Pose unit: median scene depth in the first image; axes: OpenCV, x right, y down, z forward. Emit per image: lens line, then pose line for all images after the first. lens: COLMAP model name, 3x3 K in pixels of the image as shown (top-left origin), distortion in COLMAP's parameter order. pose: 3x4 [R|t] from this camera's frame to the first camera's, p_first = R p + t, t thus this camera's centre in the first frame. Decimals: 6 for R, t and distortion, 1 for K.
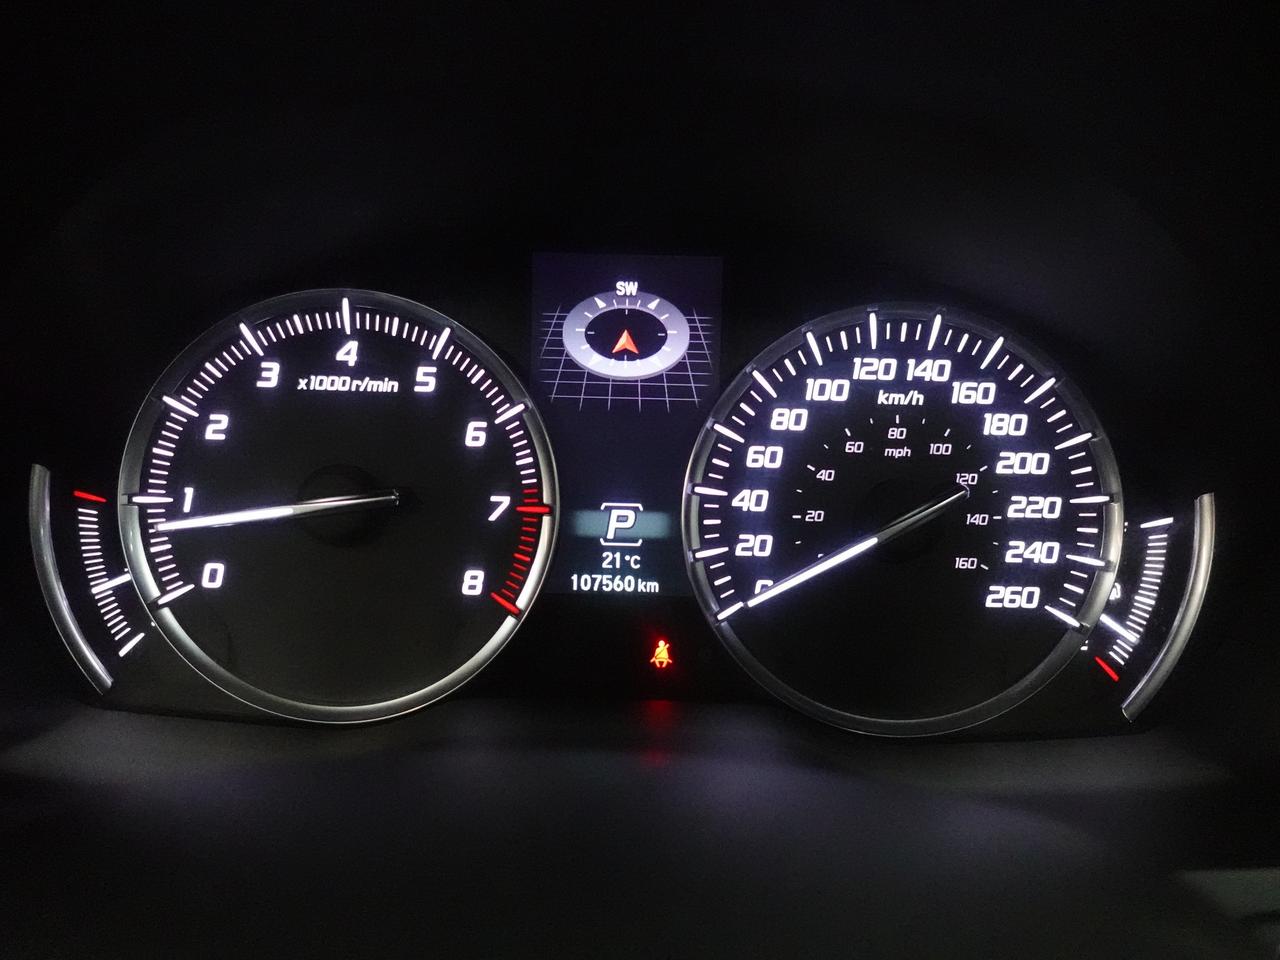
lens RADIAL K [[976.7, 0, 642.8], [0, 976.7, 475.5], [0, 0, 1]] dist [-0.019544, 0.002214]
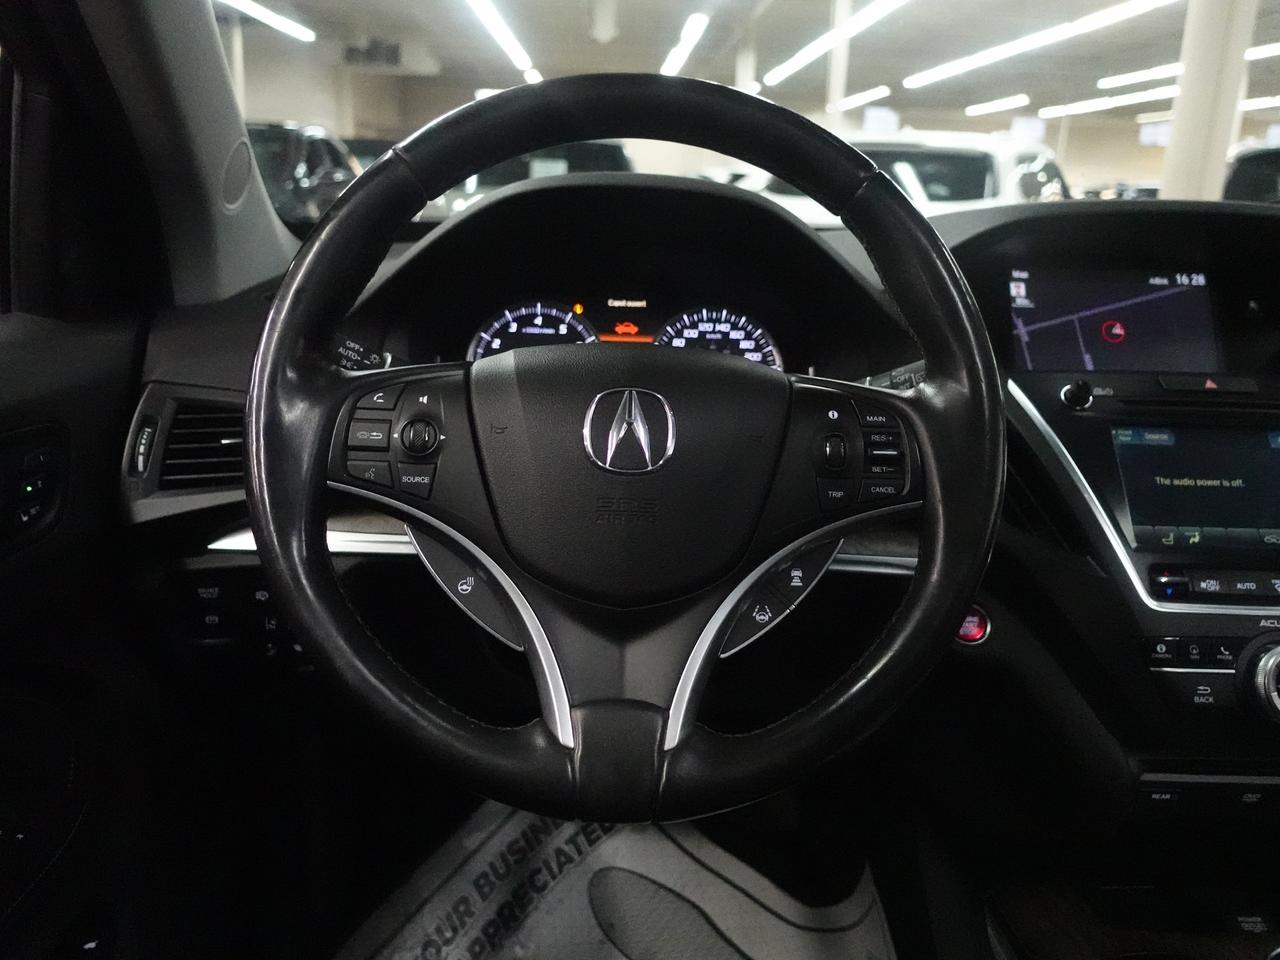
lens RADIAL K [[976.7, 0, 641.5], [0, 976.7, 471.7], [0, 0, 1]] dist [-0.019544, 0.002214]
pose [[0.999403, 0.002434, 0.034468, -0.078481], [0.000285, 0.996902, -0.078658, 0.609046], [-0.034553, 0.078621, 0.996306, -2.114688]]
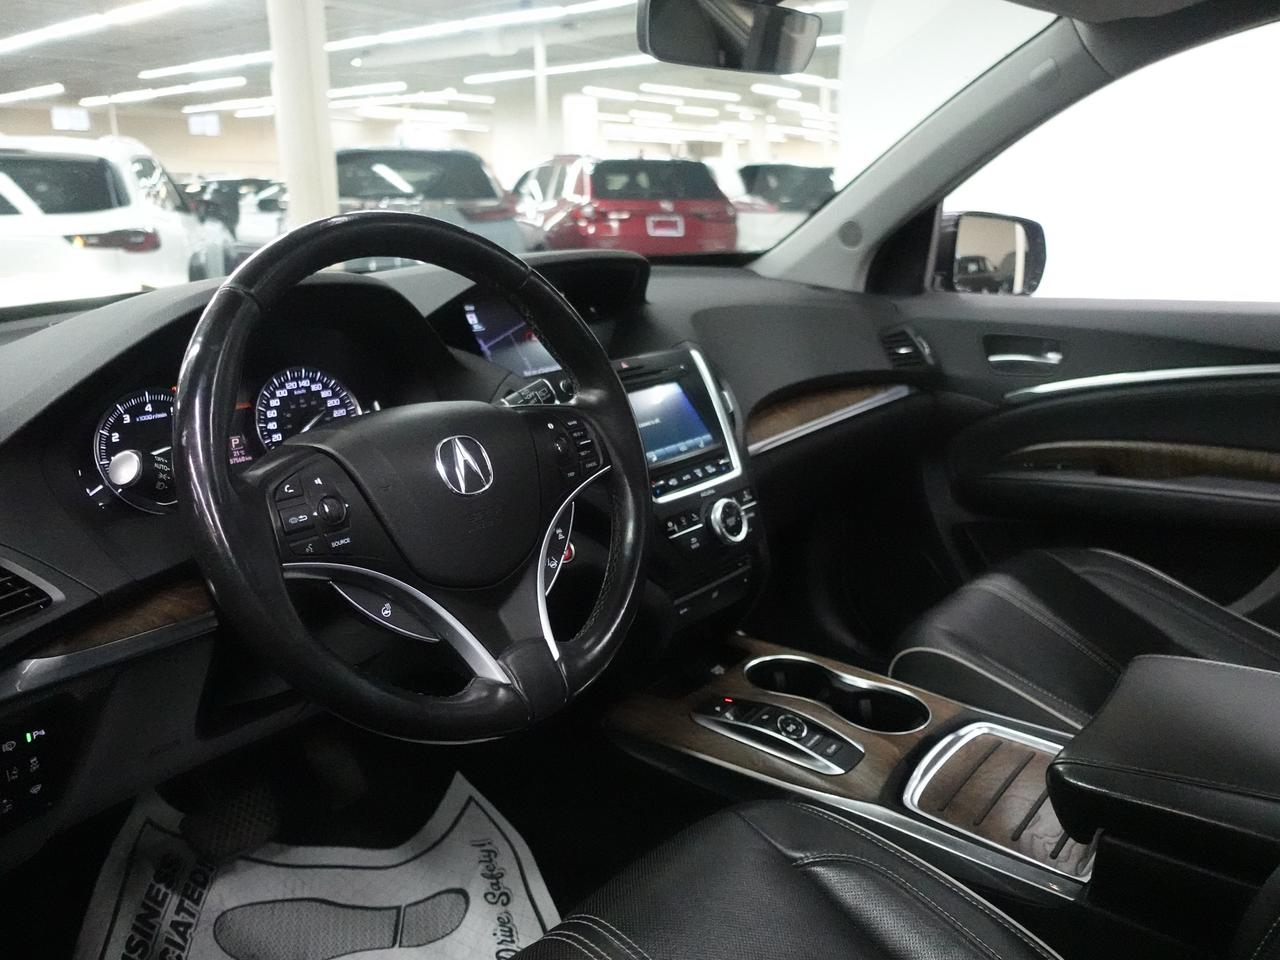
lens RADIAL K [[976.7, 0, 642.0], [0, 976.7, 476.9], [0, 0, 1]] dist [-0.019544, 0.002214]
pose [[0.621116, -0.236606, 0.747150, -1.790535], [0.288831, 0.955343, 0.062426, 0.378546], [-0.728554, 0.177026, 0.661718, -2.371326]]
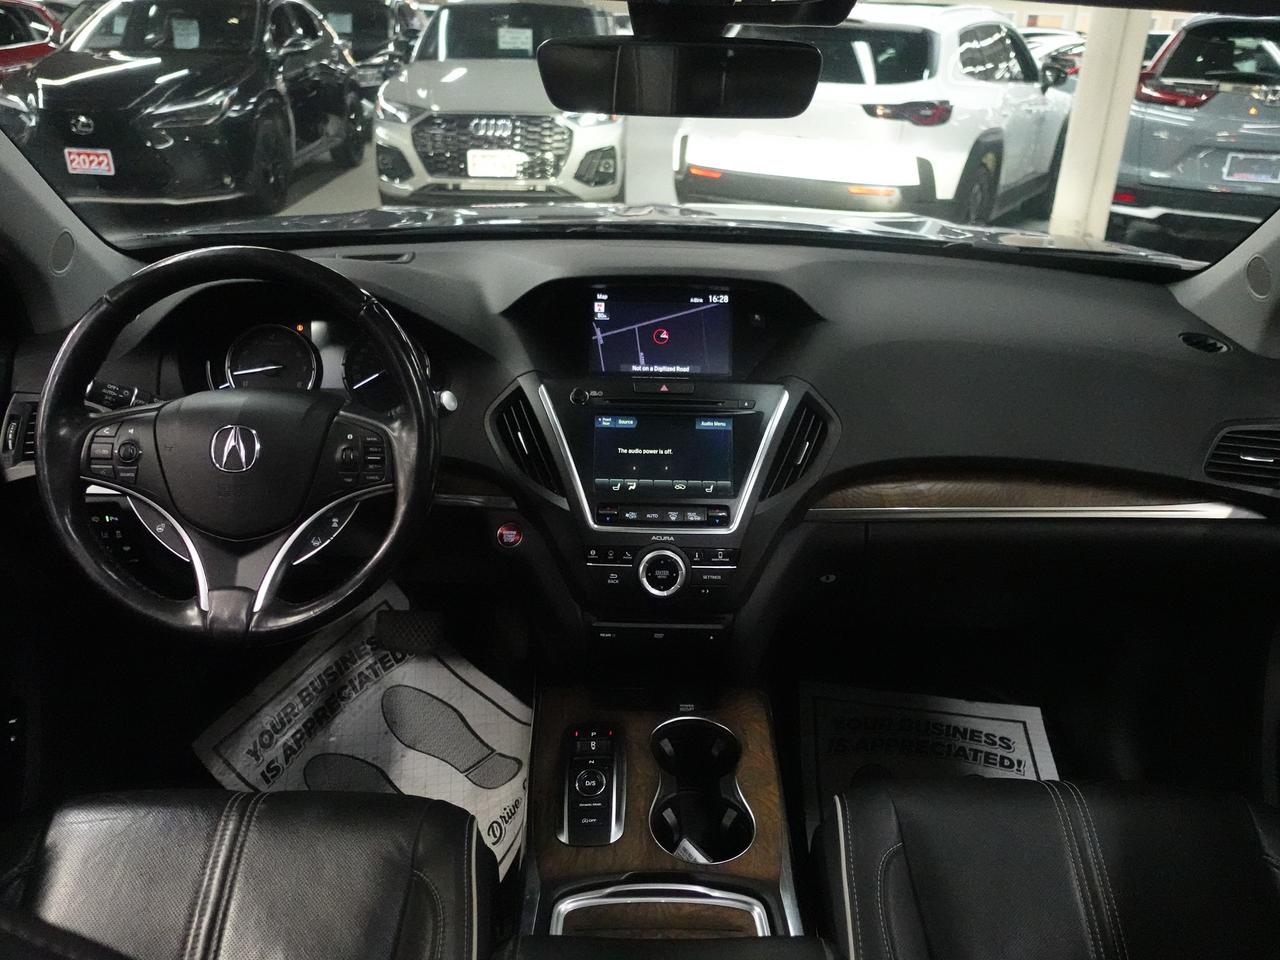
lens RADIAL K [[976.7, 0, 644.6], [0, 976.7, 475.7], [0, 0, 1]] dist [-0.019544, 0.002214]
pose [[0.999636, -0.008635, 0.025566, 1.426370], [0.006760, 0.997342, 0.072546, 0.218739], [-0.026125, -0.072347, 0.997037, -3.924454]]
